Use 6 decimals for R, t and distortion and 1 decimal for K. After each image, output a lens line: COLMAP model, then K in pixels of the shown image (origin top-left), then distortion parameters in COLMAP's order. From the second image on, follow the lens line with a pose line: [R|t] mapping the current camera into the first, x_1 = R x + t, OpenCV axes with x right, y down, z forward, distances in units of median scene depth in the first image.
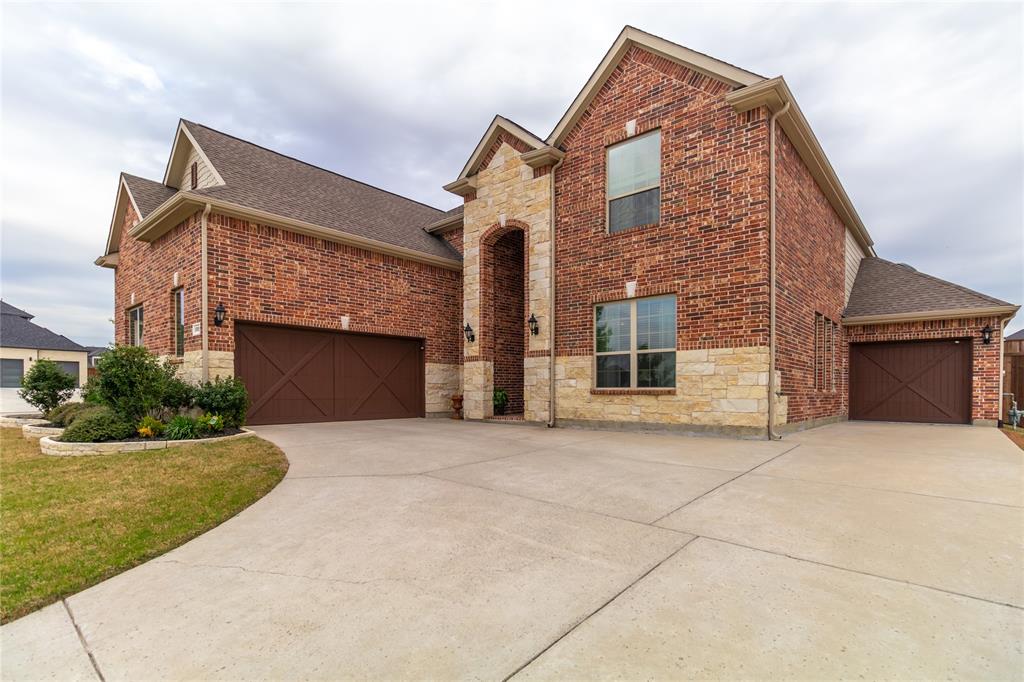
lens RADIAL K [[495.7, 0, 483.8], [0, 495.7, 397.3], [0, 0, 1]] dist [0.001199, 0.000142]
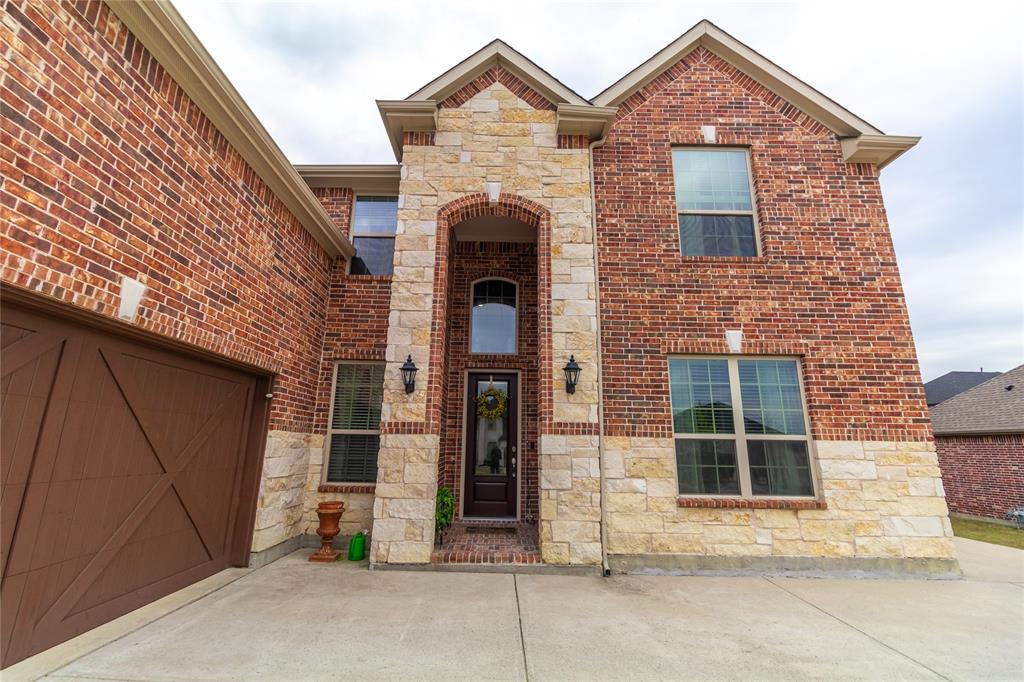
lens RADIAL K [[471.3, 0, 498.0], [0, 471.3, 325.0], [0, 0, 1]] dist [0.002309, 0.000475]
pose [[0.730378, 0.180463, 0.658772, -0.339262], [-0.004412, 0.965693, -0.259649, -0.067627], [-0.683028, 0.186735, 0.706118, 0.718111]]
